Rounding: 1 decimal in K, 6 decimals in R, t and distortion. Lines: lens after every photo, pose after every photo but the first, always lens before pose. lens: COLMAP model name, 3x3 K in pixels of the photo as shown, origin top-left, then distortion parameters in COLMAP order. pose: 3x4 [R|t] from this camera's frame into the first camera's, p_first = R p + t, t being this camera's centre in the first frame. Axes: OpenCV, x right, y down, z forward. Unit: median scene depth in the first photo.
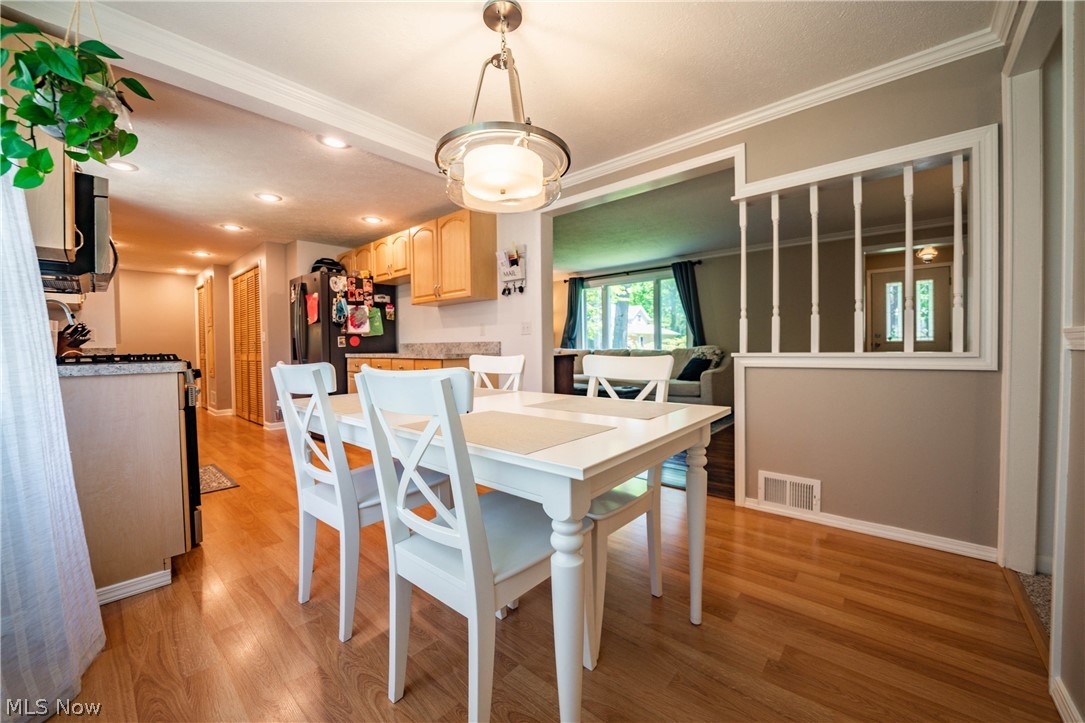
lens RADIAL K [[398.4, 0, 533.2], [0, 398.4, 356.5], [0, 0, 1]] dist [-0.023838, 0.000016]
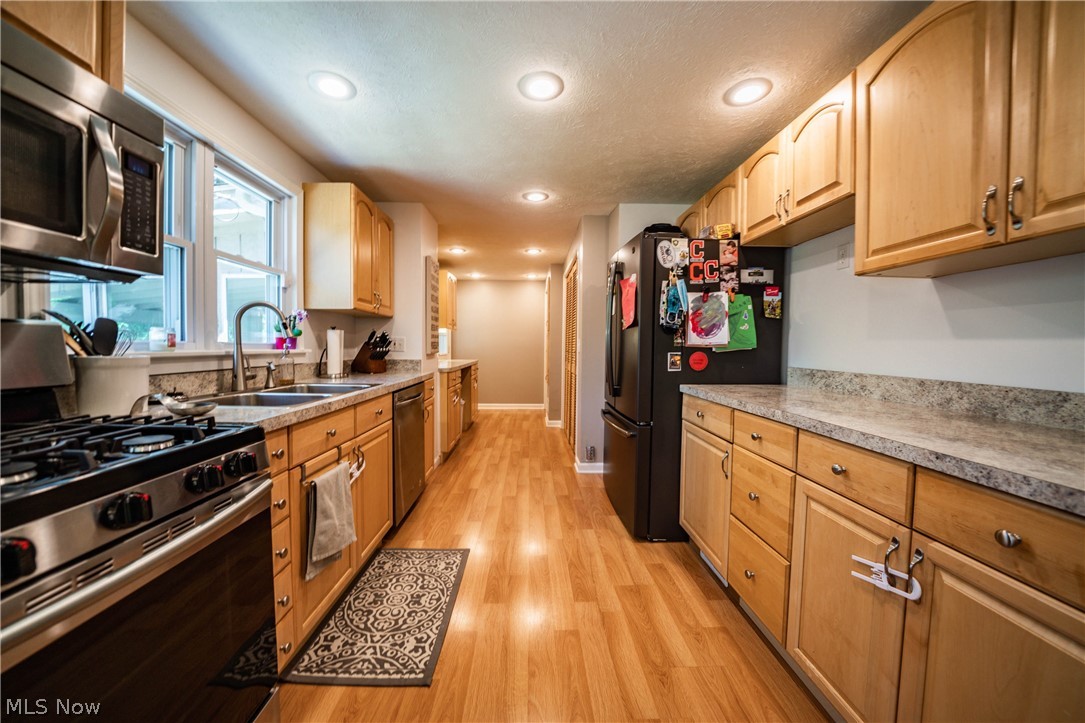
lens RADIAL K [[398.4, 0, 533.2], [0, 398.4, 356.5], [0, 0, 1]] dist [-0.023838, 0.000016]
pose [[0.684153, 0.038586, -0.728317, -0.218884], [-0.038134, 0.999126, 0.017111, -0.045039], [0.728341, 0.016067, 0.685026, 0.482857]]
